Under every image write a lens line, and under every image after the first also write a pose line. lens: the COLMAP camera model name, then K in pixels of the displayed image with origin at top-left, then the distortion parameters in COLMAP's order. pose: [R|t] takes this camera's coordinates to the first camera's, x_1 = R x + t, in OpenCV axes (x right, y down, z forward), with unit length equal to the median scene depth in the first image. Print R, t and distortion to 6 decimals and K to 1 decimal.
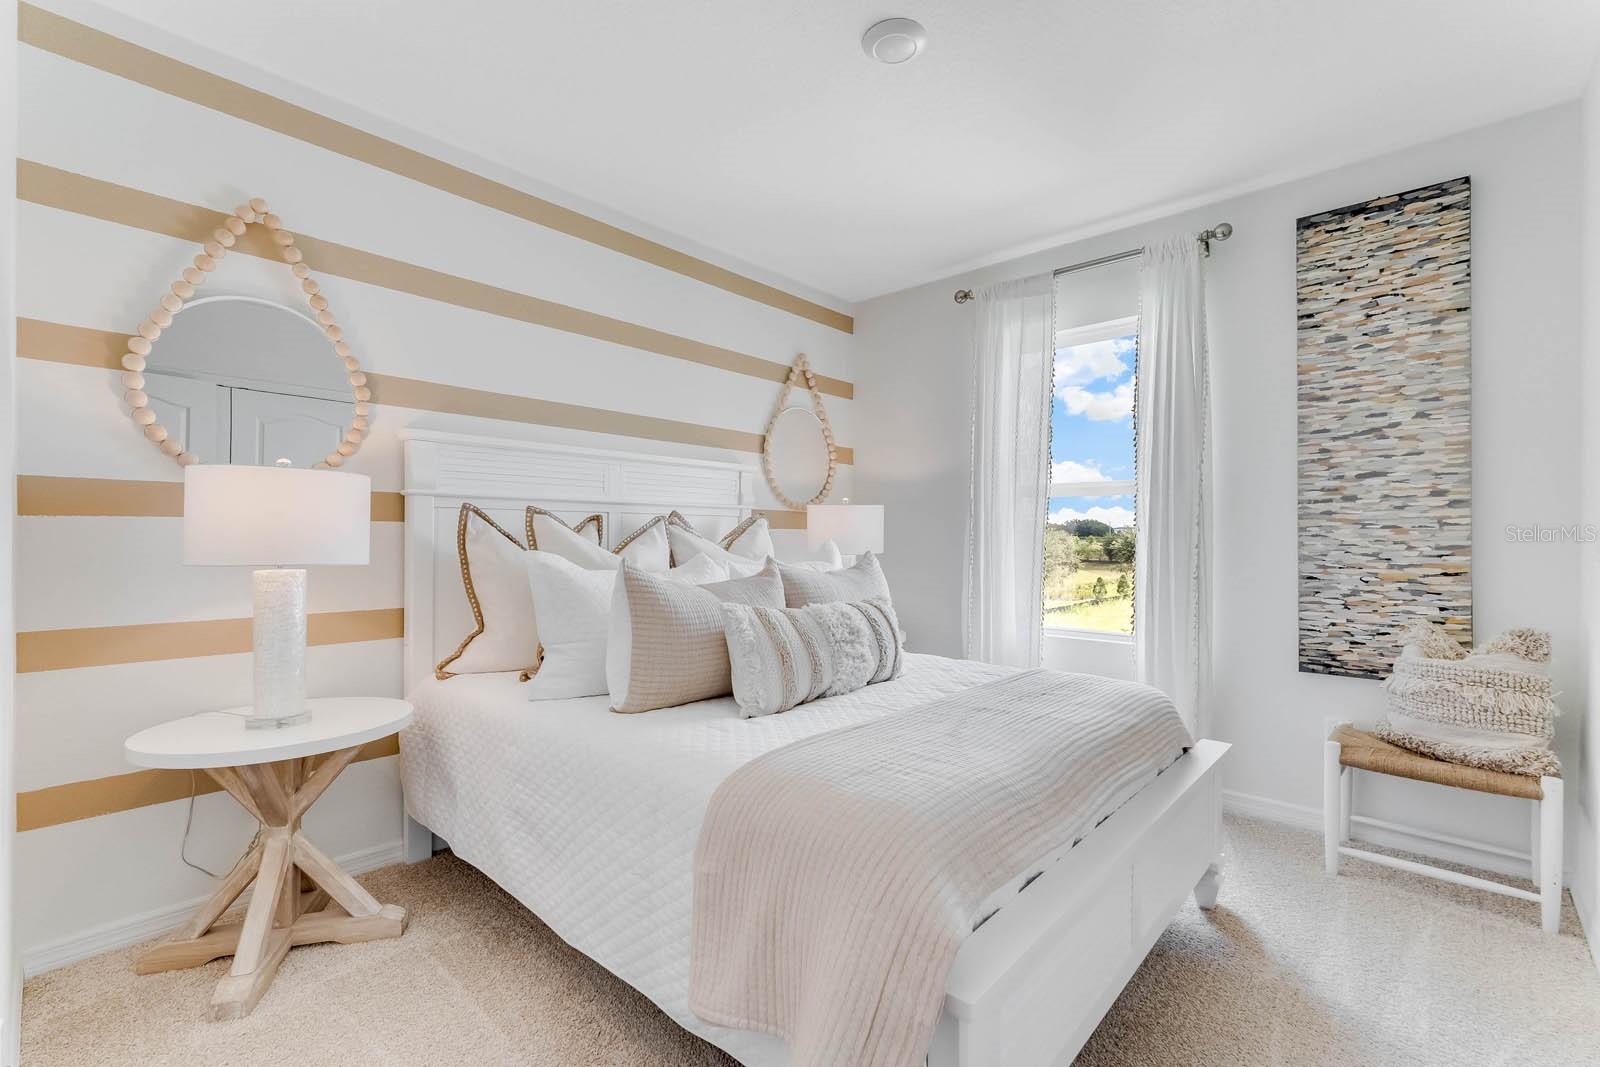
lens RADIAL K [[687.7, 0, 801.4], [0, 687.7, 534.0], [0, 0, 1]] dist [0.000804, -0.000138]
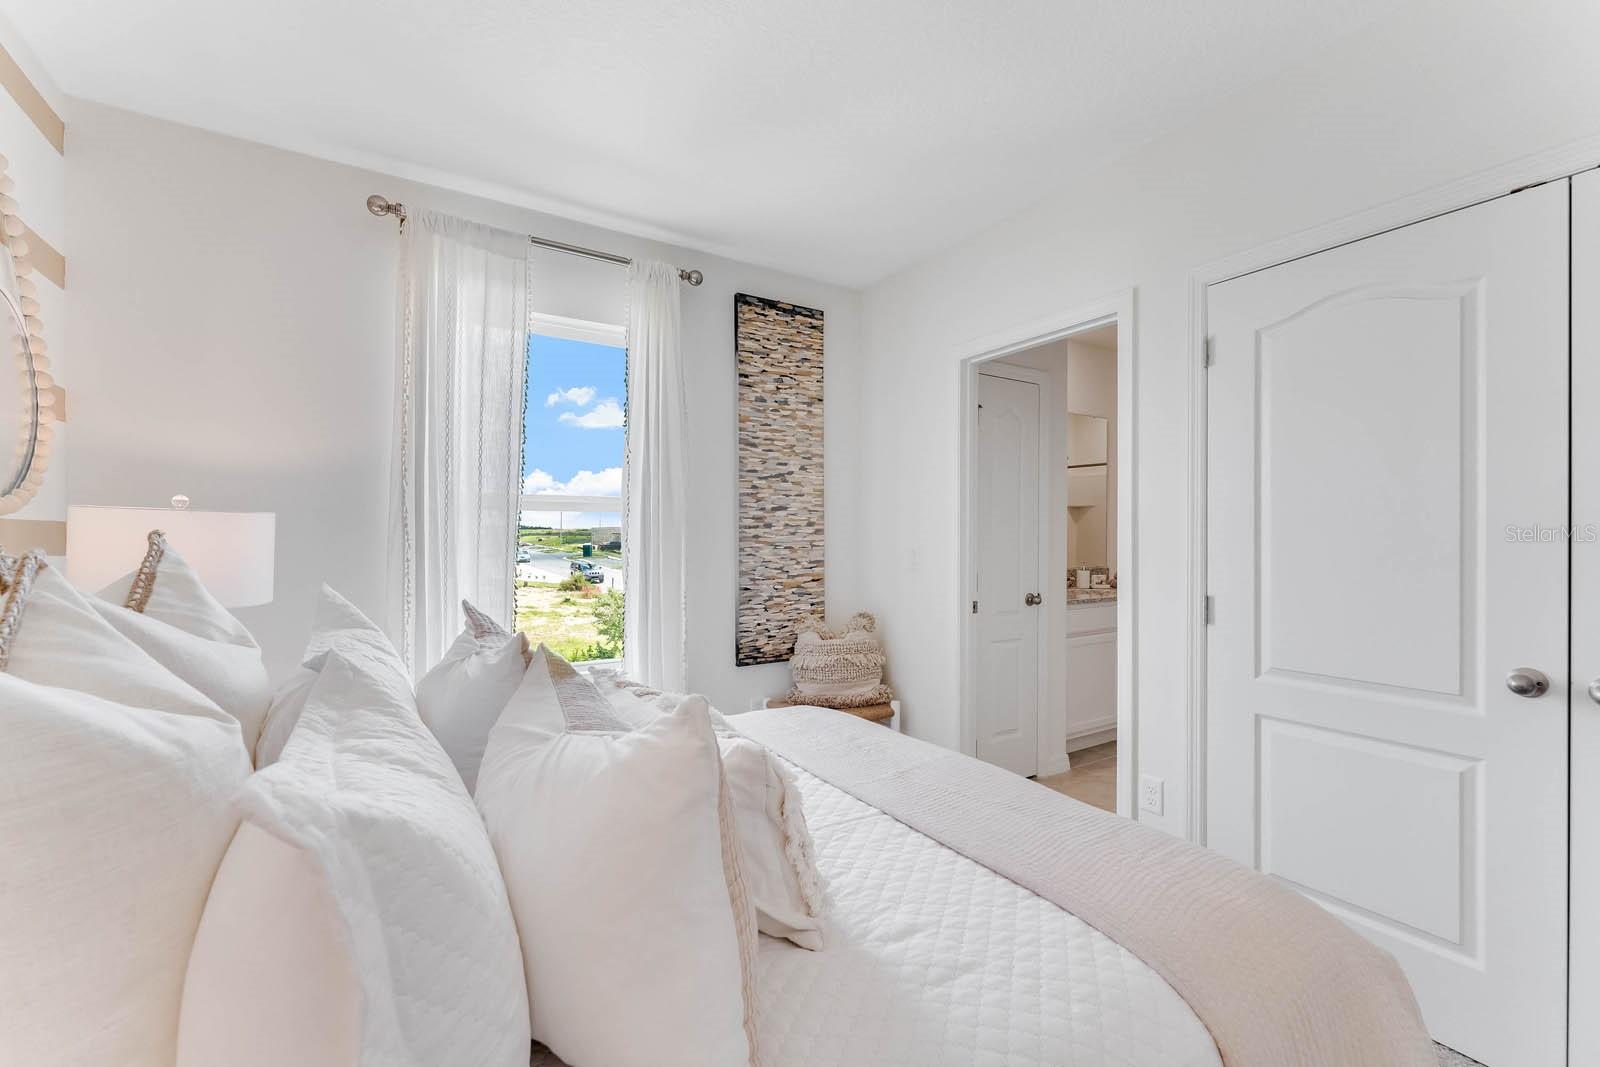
lens RADIAL K [[687.7, 0, 803.9], [0, 687.7, 538.3], [0, 0, 1]] dist [0.000804, -0.000138]
pose [[0.263177, -0.002978, 0.964743, -0.438520], [-0.001295, 0.999993, 0.003440, -0.032947], [-0.964747, -0.002155, 0.263172, 0.601631]]
